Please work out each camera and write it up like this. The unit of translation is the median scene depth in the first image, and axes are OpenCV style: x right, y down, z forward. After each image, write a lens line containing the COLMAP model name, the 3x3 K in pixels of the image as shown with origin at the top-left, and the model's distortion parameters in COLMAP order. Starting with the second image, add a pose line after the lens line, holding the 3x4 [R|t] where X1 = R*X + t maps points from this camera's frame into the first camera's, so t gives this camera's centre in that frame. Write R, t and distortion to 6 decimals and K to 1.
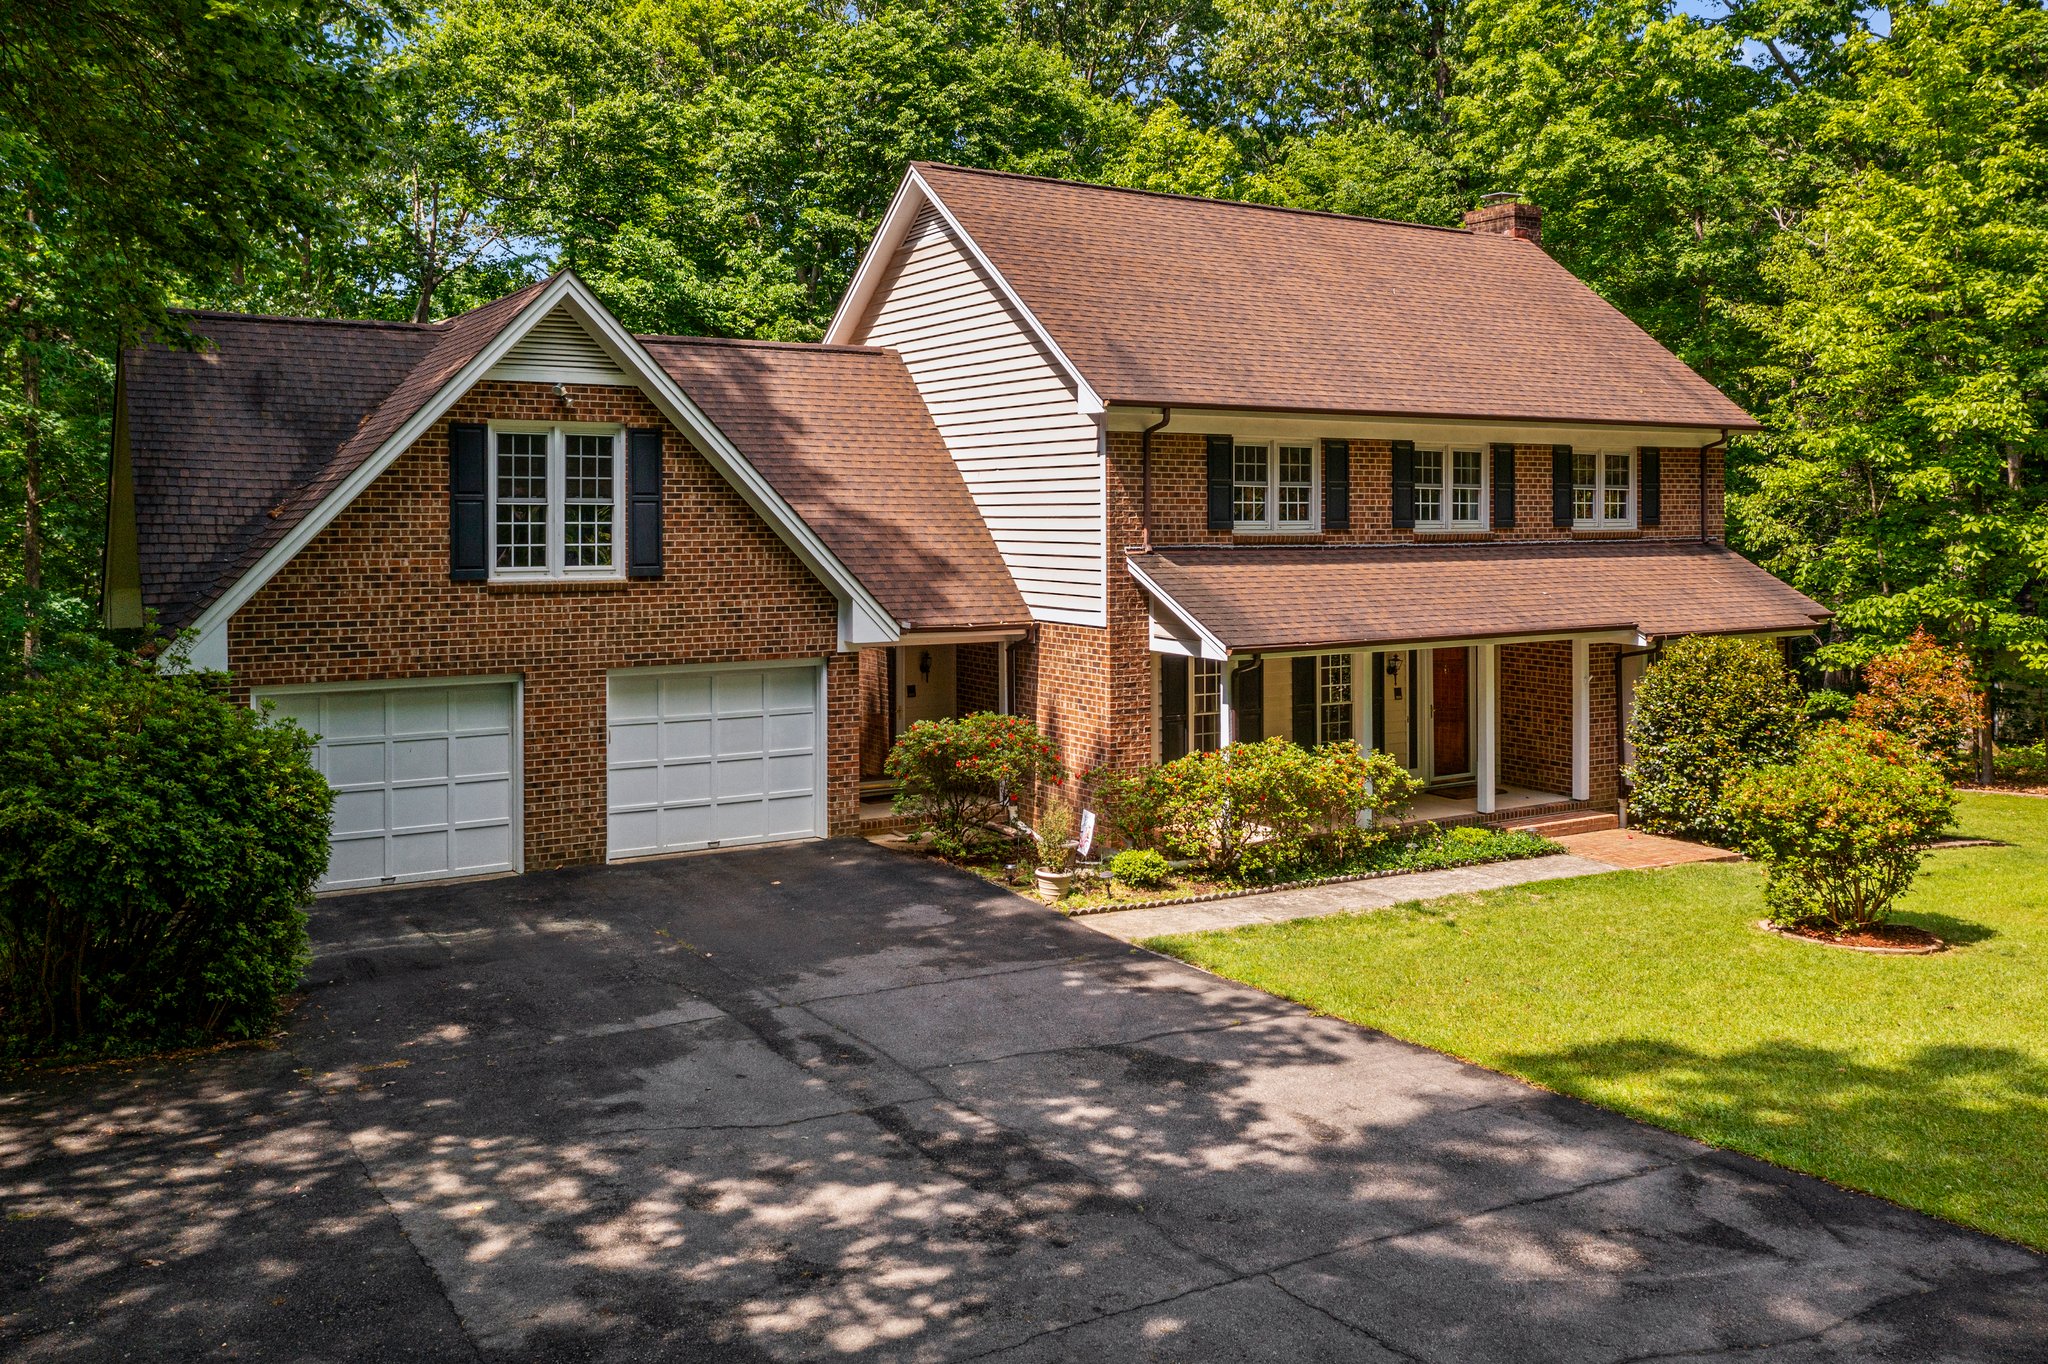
lens RADIAL K [[1709.3, 0, 1021.4], [0, 1709.3, 555.3], [0, 0, 1]] dist [0.000409, -0.002555]
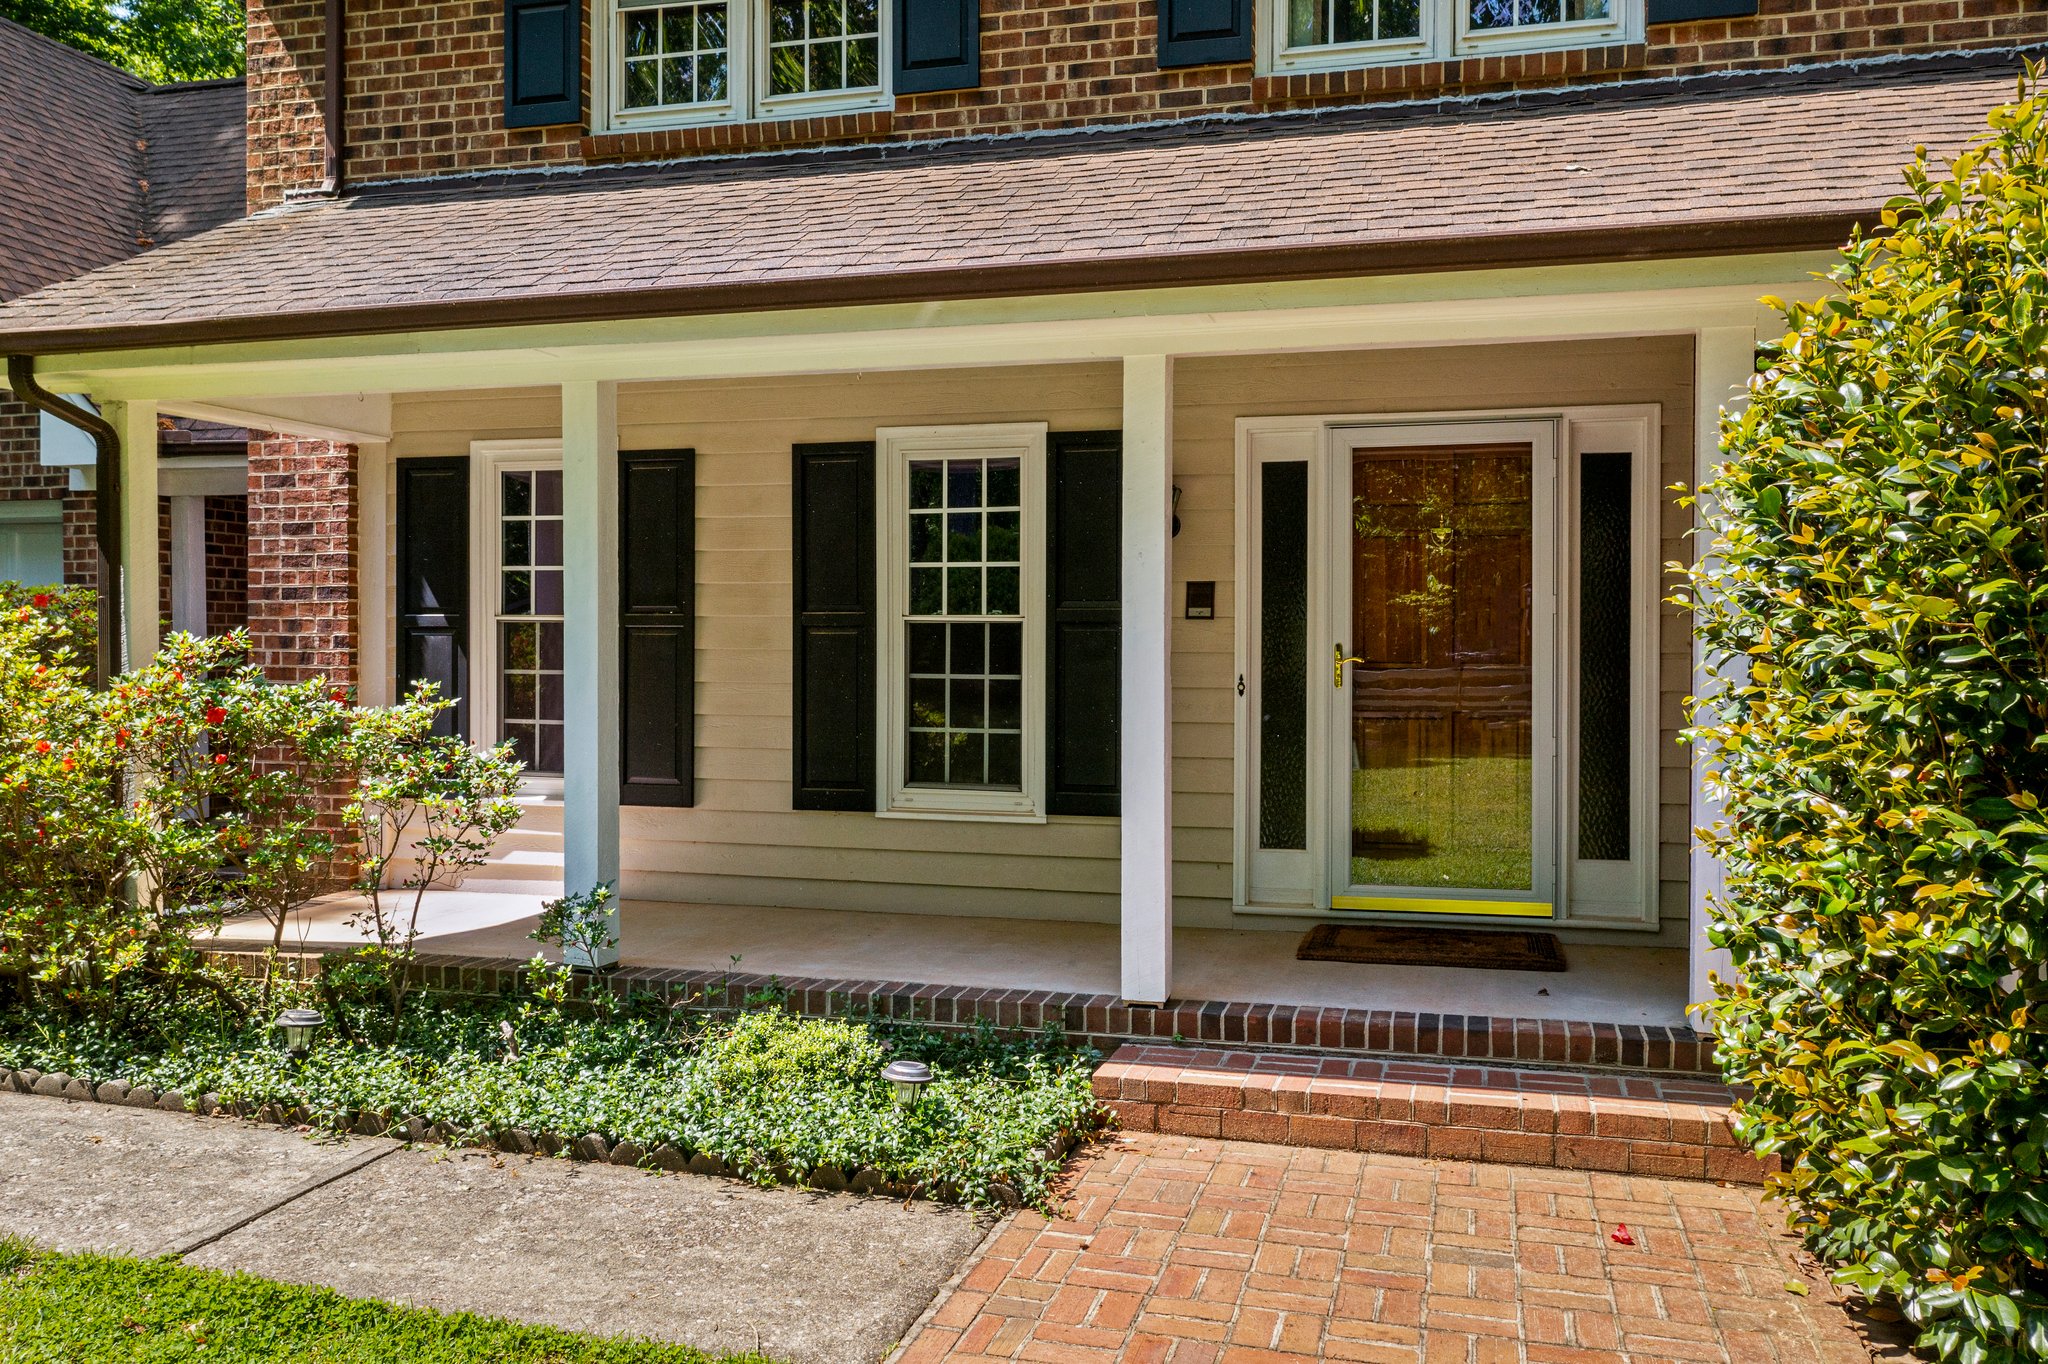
lens RADIAL K [[1642.0, 0, 1034.8], [0, 1642.0, 685.2], [0, 0, 1]] dist [-0.006160, -0.006450]
pose [[0.679823, 0.019905, -0.733106, 0.457805], [-0.024552, 0.999689, 0.004376, 0.103977], [0.732965, 0.015024, 0.680100, 0.839519]]
